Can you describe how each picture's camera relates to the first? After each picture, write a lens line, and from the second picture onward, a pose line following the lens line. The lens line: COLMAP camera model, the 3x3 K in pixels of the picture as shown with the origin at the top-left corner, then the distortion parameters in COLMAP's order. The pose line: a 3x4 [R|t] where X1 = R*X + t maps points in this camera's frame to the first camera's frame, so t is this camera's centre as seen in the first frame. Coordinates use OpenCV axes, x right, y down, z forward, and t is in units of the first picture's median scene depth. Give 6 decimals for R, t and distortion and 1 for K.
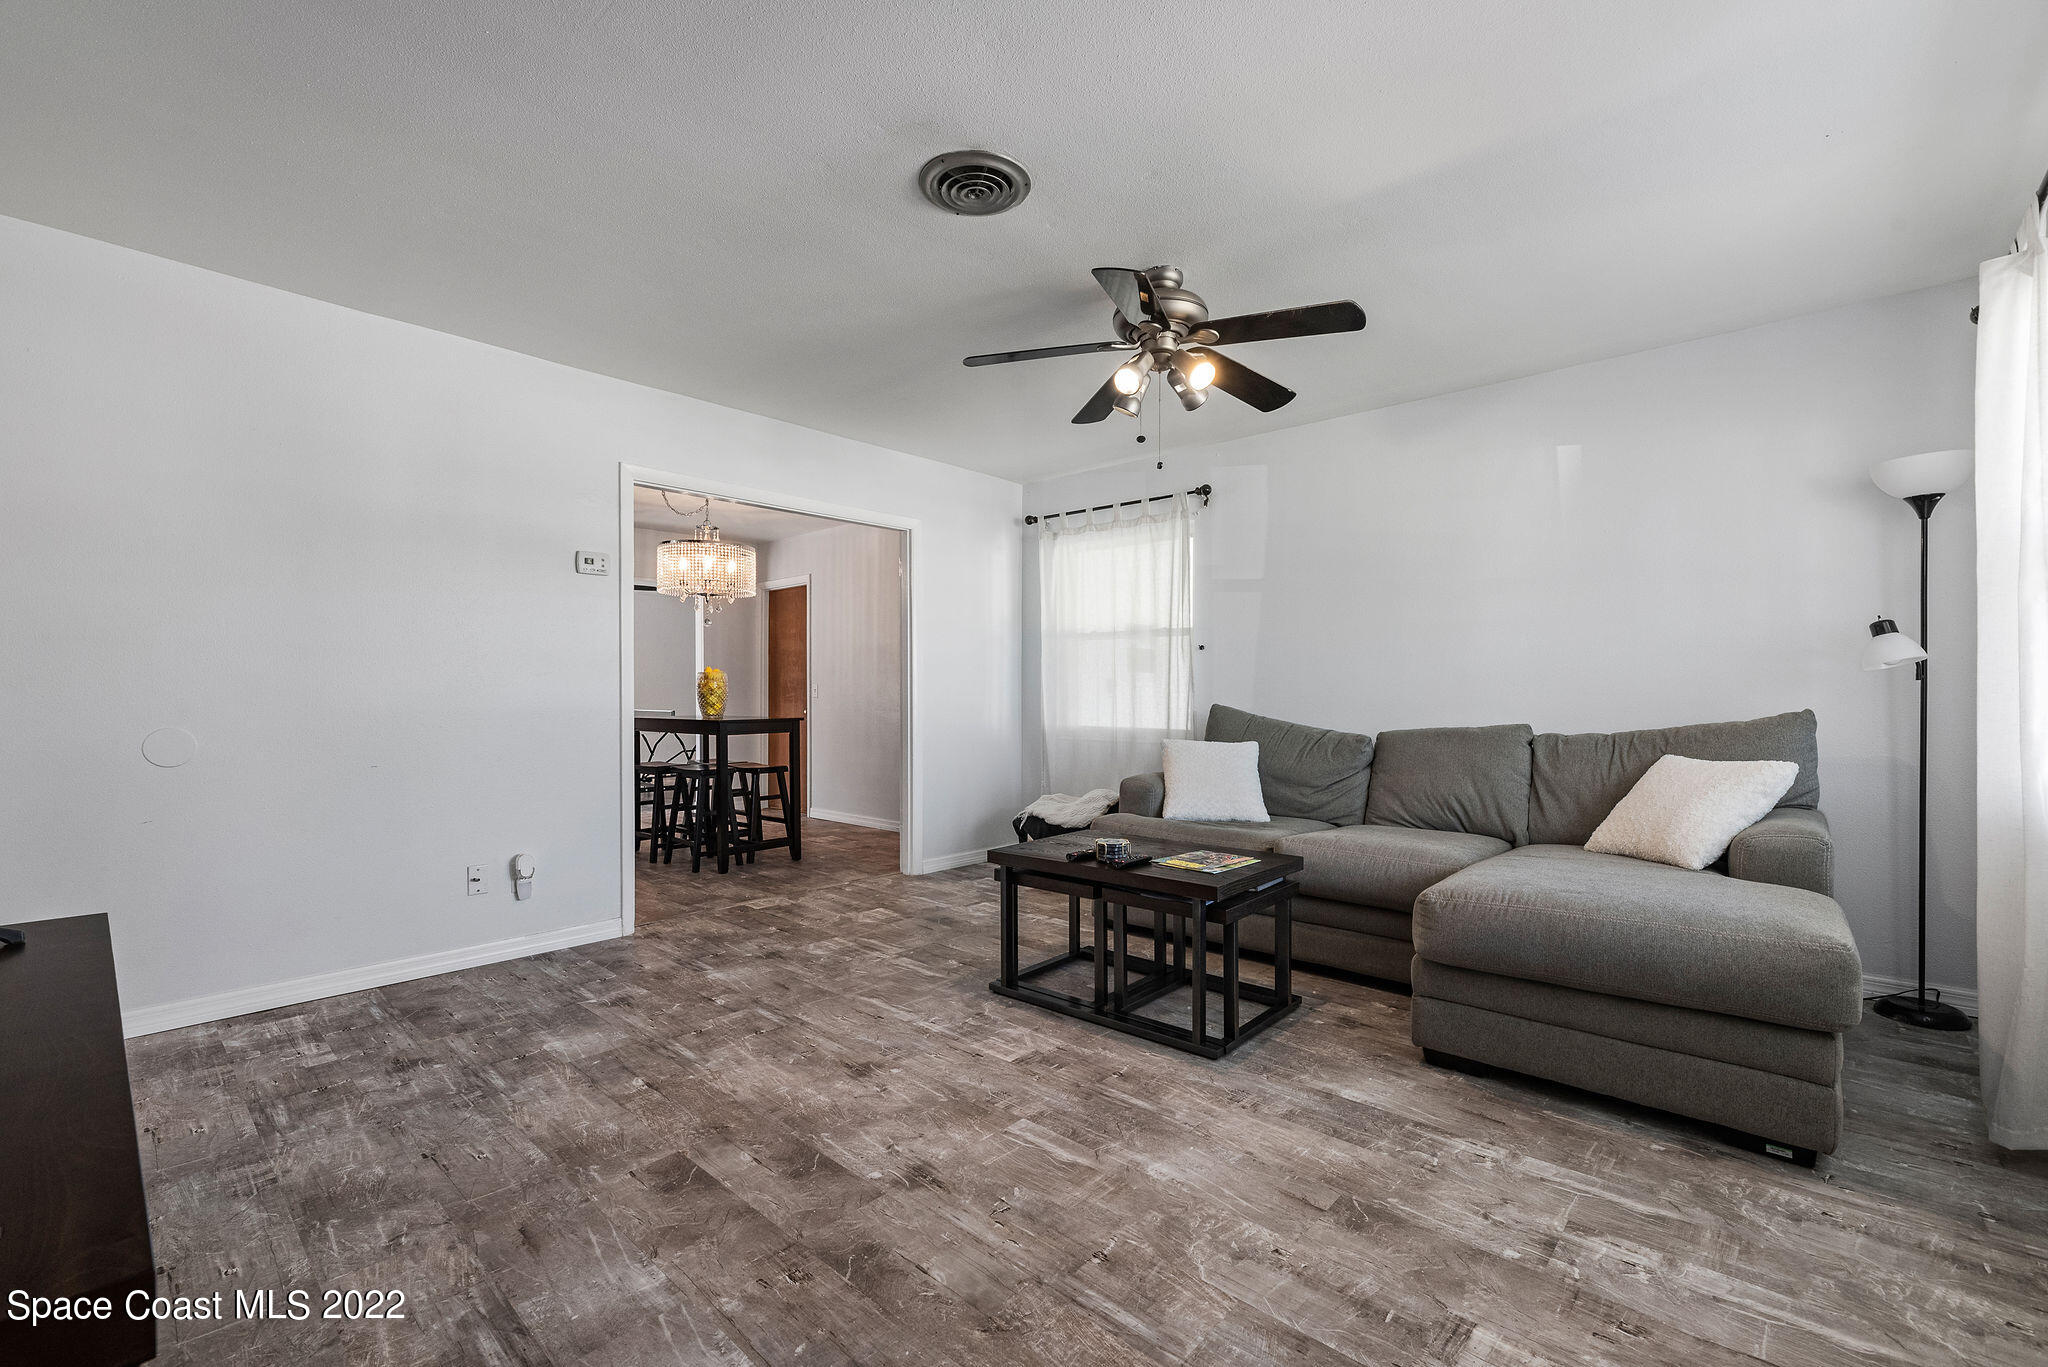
lens RADIAL K [[860.6, 0, 1016.6], [0, 860.6, 691.4], [0, 0, 1]] dist [-0.001633, -0.000192]
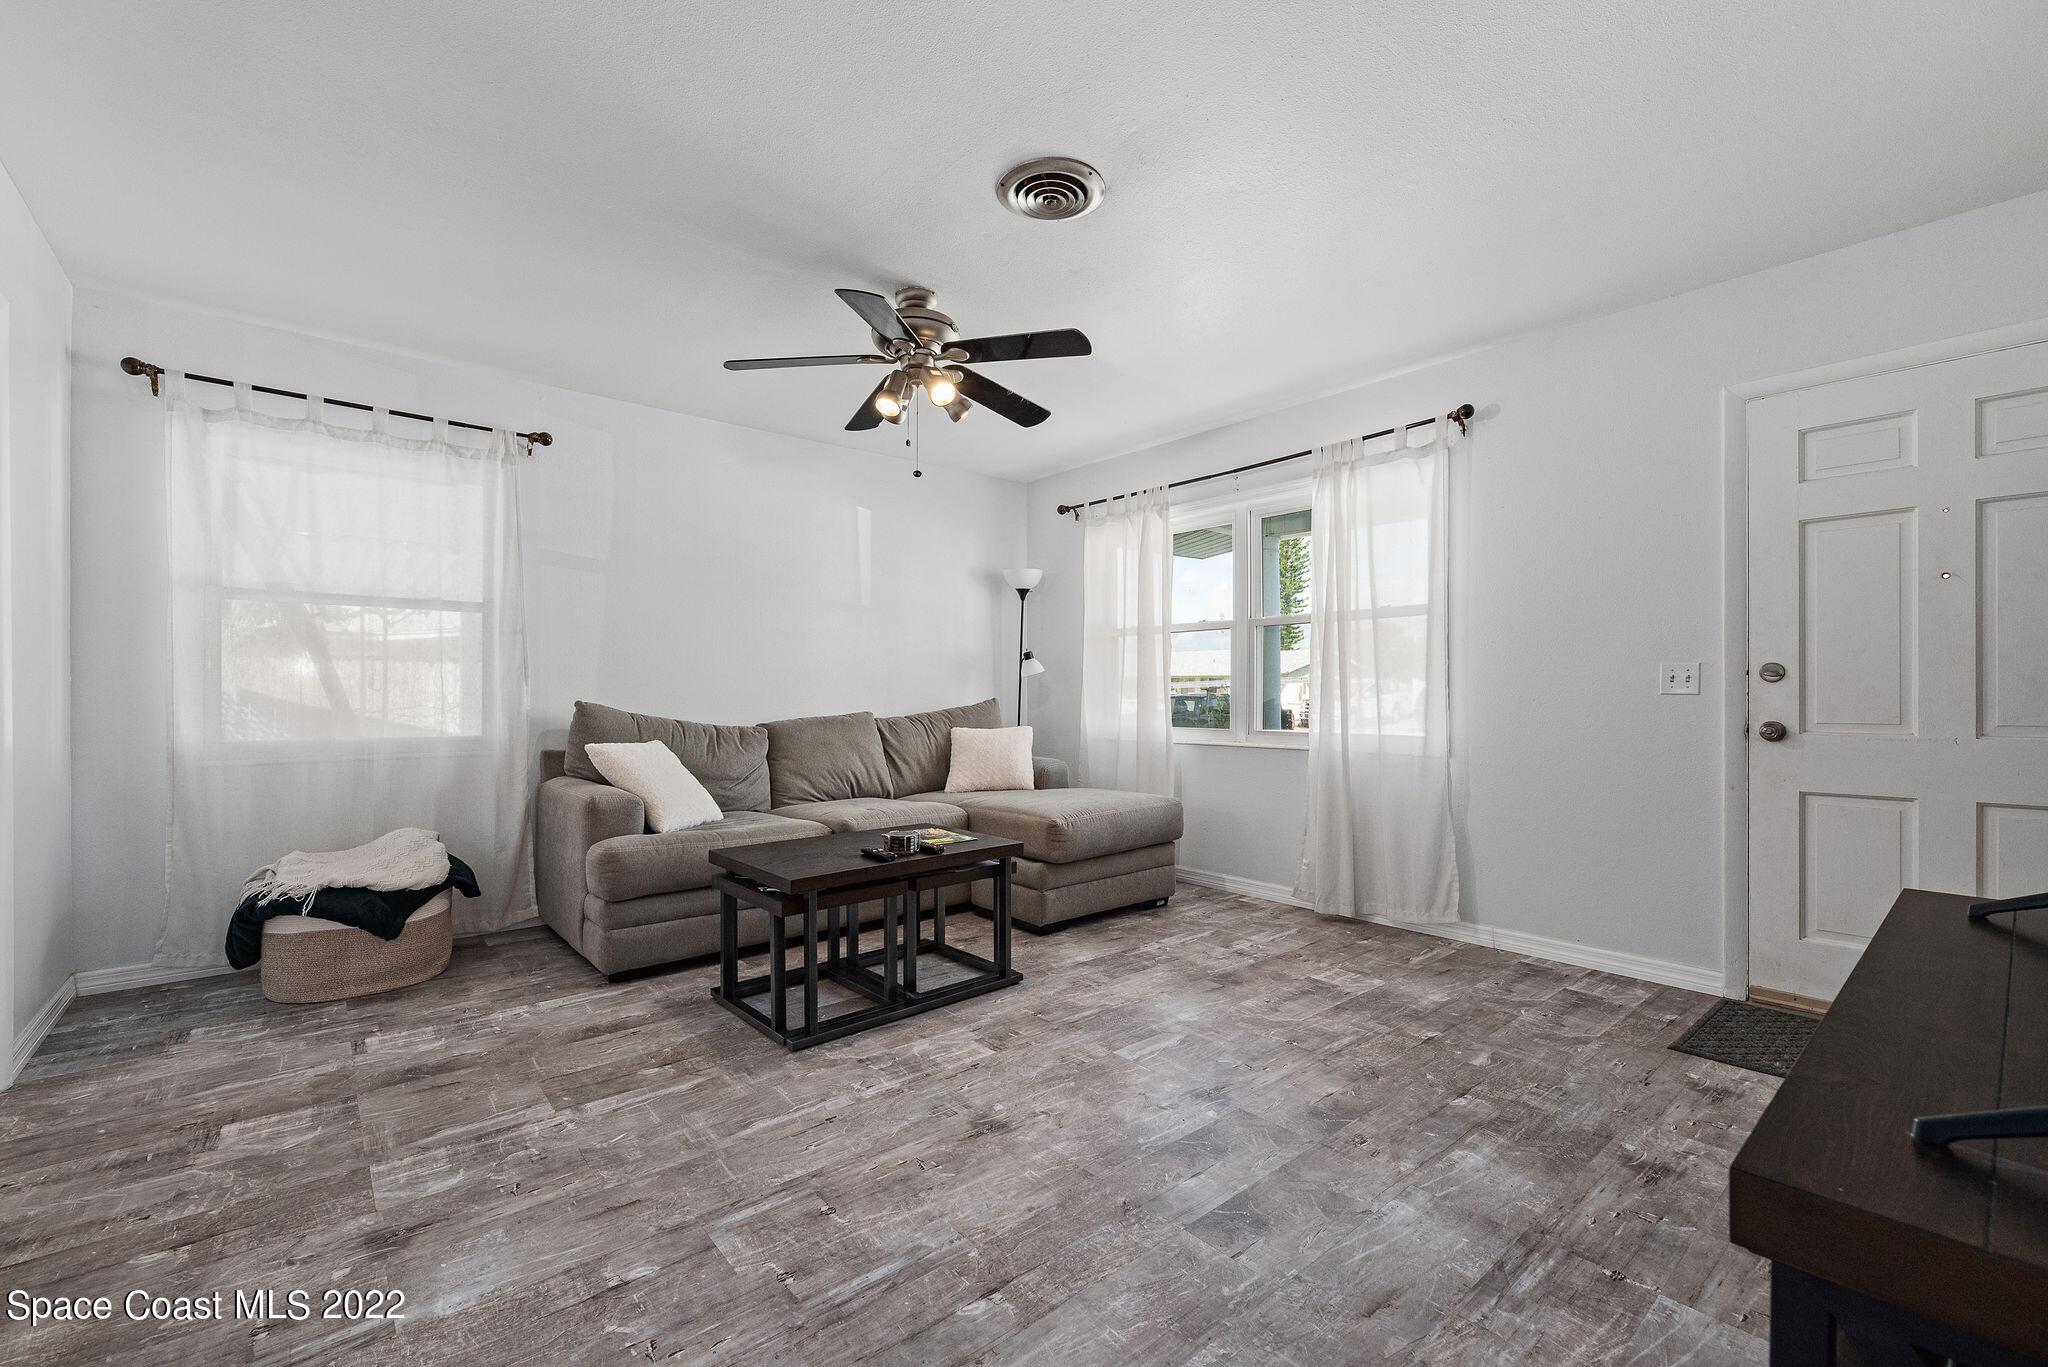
lens RADIAL K [[860.6, 0, 1016.6], [0, 860.6, 691.4], [0, 0, 1]] dist [-0.001633, -0.000192]
pose [[0.125652, 0.000534, 0.992074, -1.026607], [-0.002014, 0.999998, -0.000283, 0.008656], [-0.992072, -0.001963, 0.125653, 0.870364]]
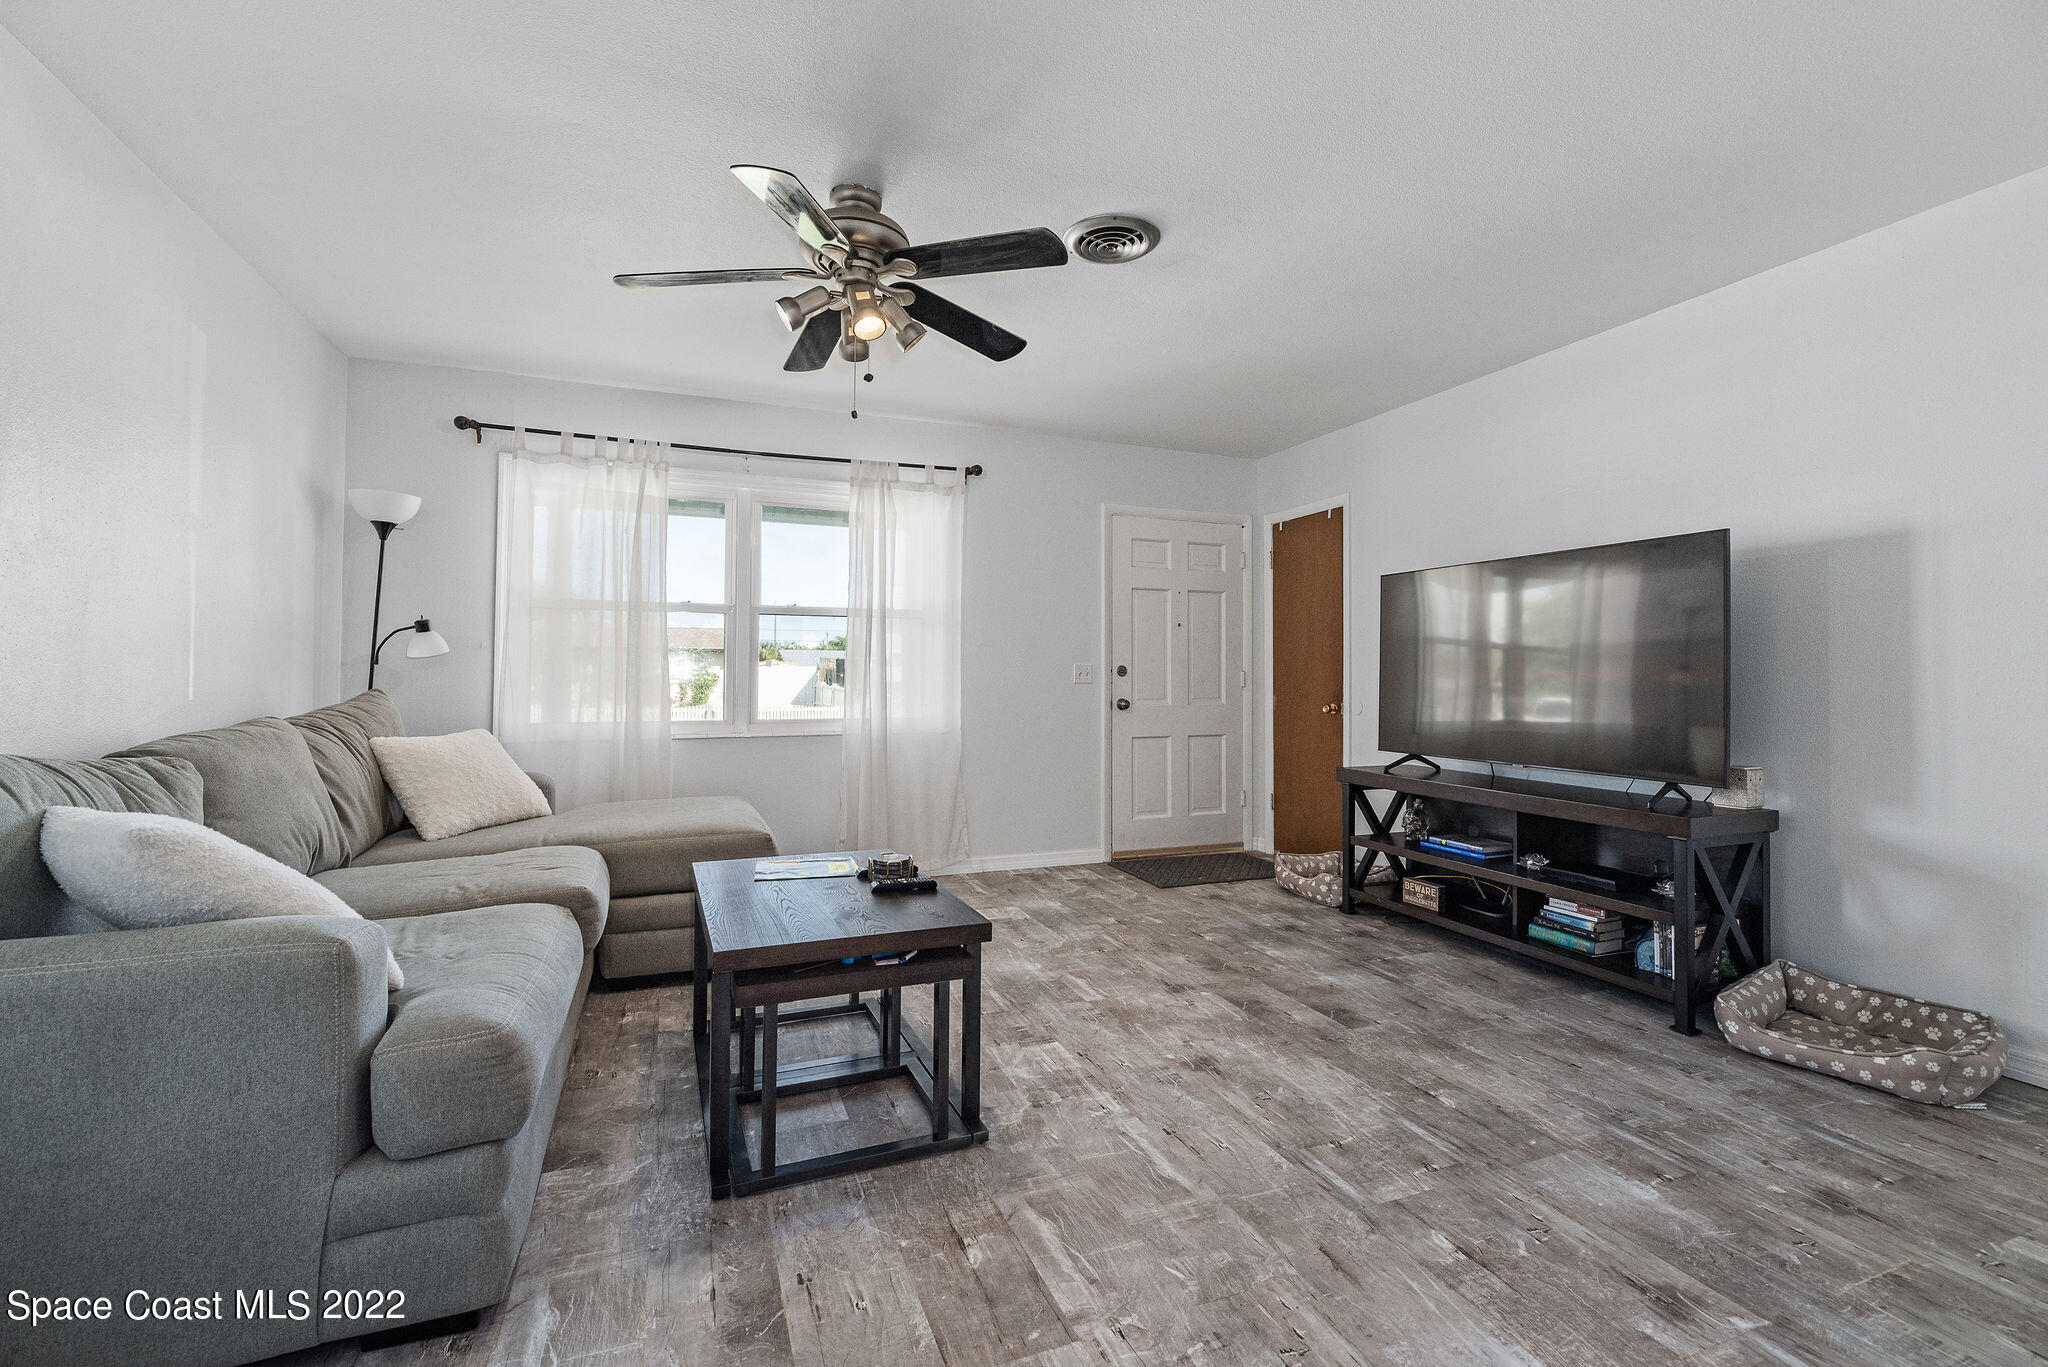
lens RADIAL K [[873.2, 0, 1015.4], [0, 873.2, 655.3], [0, 0, 1]] dist [-0.002570, -0.000806]
pose [[-0.900273, 0.007969, 0.435253, -0.423464], [-0.005498, 0.999545, -0.029672, 0.006951], [-0.435291, -0.029106, -0.899819, 2.003149]]
